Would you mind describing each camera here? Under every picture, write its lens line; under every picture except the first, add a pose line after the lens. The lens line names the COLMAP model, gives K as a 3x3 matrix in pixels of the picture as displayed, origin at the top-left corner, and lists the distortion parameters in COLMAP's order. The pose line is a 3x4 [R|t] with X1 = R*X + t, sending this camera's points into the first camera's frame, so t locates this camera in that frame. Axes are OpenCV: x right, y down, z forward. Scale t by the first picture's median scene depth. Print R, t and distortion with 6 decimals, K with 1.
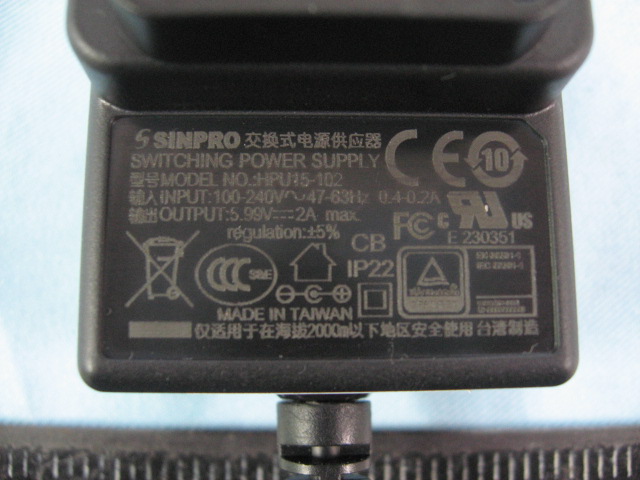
lens RADIAL K [[657.4, 0, 320.0], [0, 657.4, 240.0], [0, 0, 1]] dist [-0.151729, 0.073767]
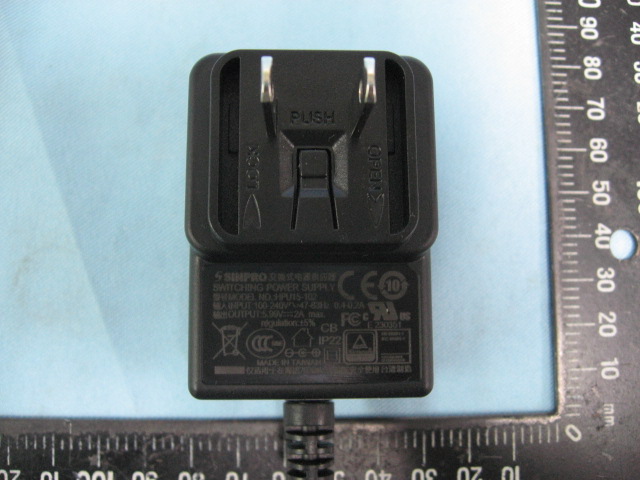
lens RADIAL K [[657.4, 0, 320.0], [0, 657.4, 240.0], [0, 0, 1]] dist [-0.151729, 0.073767]
pose [[0.999981, -0.000038, 0.006216, 0.031954], [0.000092, 0.999961, -0.008776, -0.254611], [-0.006216, 0.008777, 0.999942, -1.071877]]
